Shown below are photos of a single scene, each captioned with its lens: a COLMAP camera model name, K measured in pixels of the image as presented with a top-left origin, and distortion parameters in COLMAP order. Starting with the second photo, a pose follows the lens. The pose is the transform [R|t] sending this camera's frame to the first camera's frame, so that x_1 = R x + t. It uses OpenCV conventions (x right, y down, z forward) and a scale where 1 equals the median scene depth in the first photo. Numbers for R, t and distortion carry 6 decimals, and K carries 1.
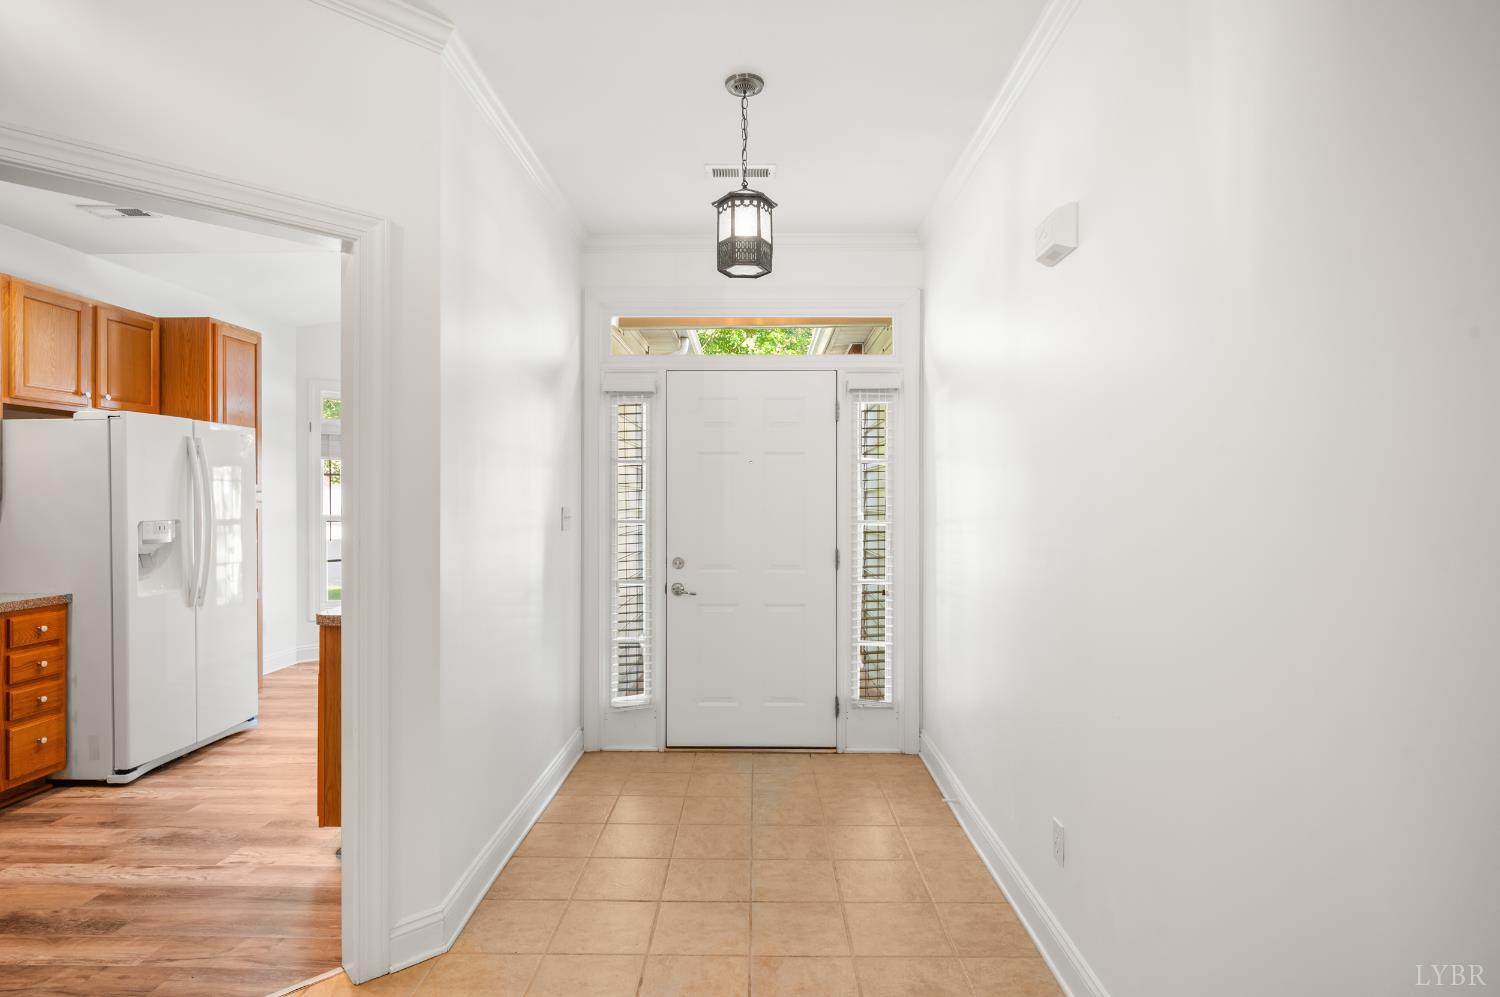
lens RADIAL K [[754.8, 0, 746.9], [0, 754.8, 502.3], [0, 0, 1]] dist [-0.001415, 0.001358]
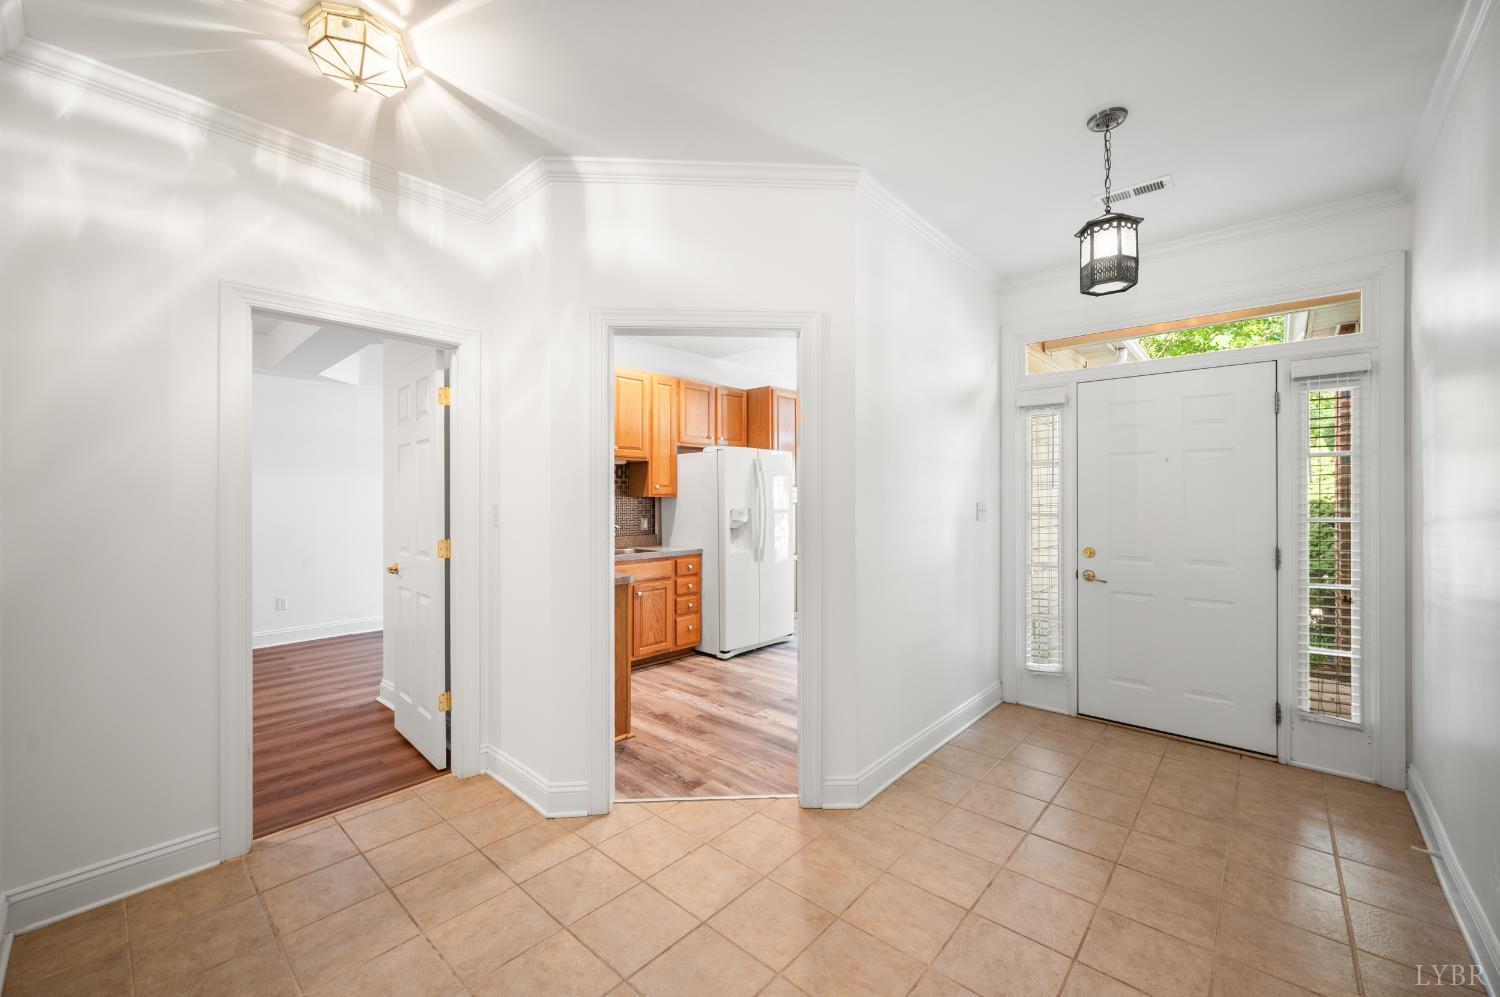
lens RADIAL K [[587.9, 0, 748.7], [0, 587.9, 497.8], [0, 0, 1]] dist [0.001194, 0.000524]
pose [[0.758247, -0.000247, -0.651967, 0.101852], [-0.001716, 0.999996, -0.002374, 0.002077], [0.651965, 0.002919, 0.758244, 0.003485]]
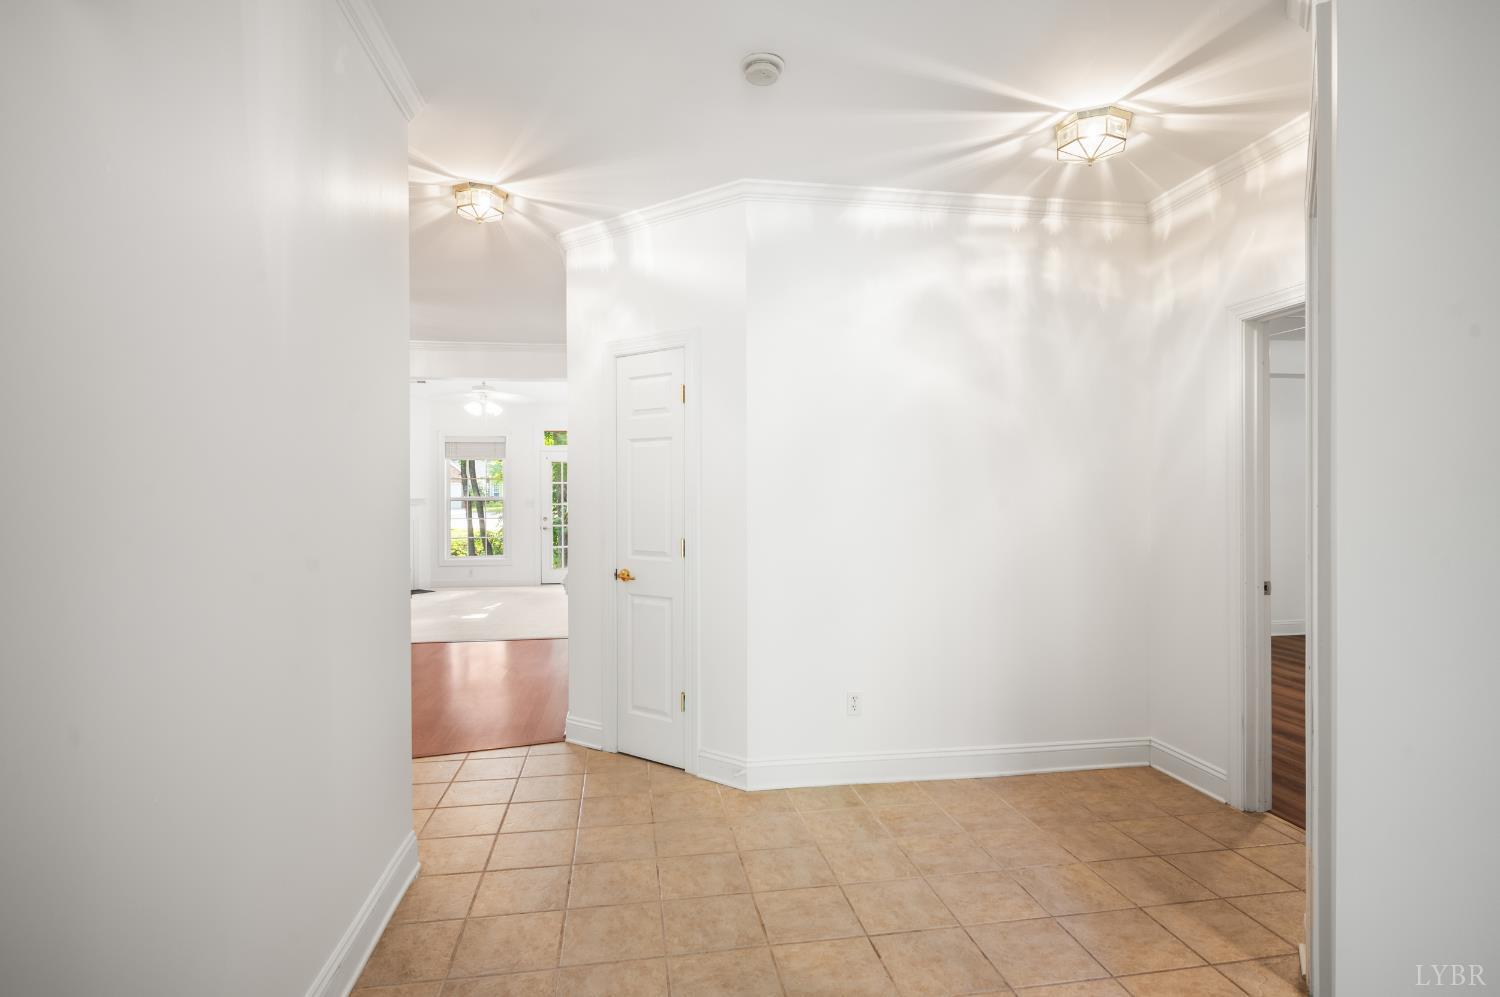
lens RADIAL K [[754.8, 0, 748.5], [0, 754.8, 497.1], [0, 0, 1]] dist [-0.001415, 0.001358]
pose [[-0.981809, 0.004870, -0.189809, 0.027524], [0.003946, 0.999978, 0.005247, -0.000842], [0.189830, 0.004403, -0.981807, 0.991094]]
